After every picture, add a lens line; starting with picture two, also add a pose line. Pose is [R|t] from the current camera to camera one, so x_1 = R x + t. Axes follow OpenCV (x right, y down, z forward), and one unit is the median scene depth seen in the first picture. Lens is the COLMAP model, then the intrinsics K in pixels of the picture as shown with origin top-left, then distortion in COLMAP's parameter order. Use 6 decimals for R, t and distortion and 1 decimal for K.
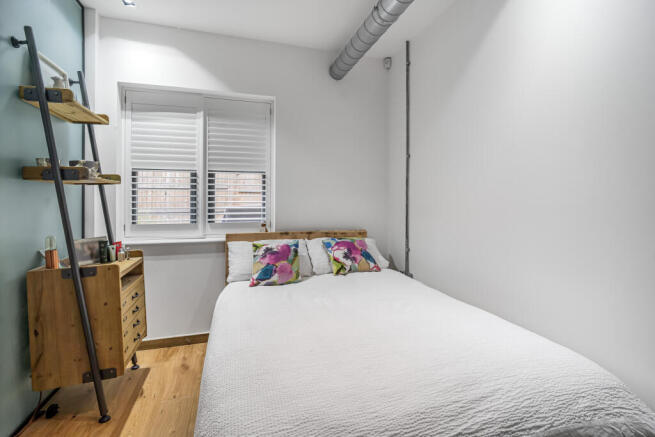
lens RADIAL K [[315.1, 0, 328.8], [0, 315.1, 202.2], [0, 0, 1]] dist [-0.002651, 0.000375]
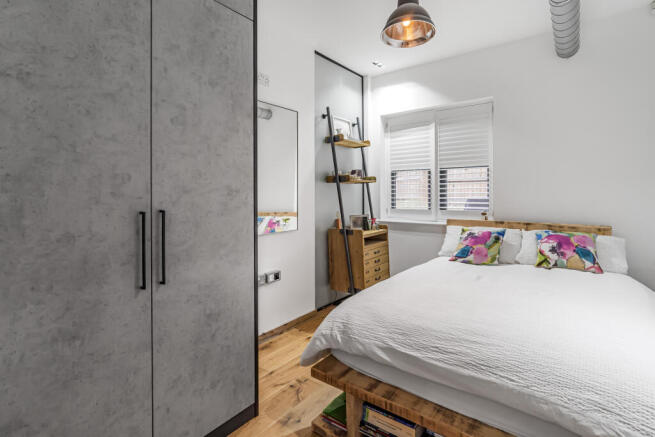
lens RADIAL K [[308.3, 0, 327.2], [0, 308.3, 193.7], [0, 0, 1]] dist [-0.000922, 0.000311]
pose [[0.572828, -0.002394, -0.819672, 0.426582], [0.004416, 0.999990, 0.000166, -0.001153], [0.819663, -0.003715, 0.572833, -0.088111]]
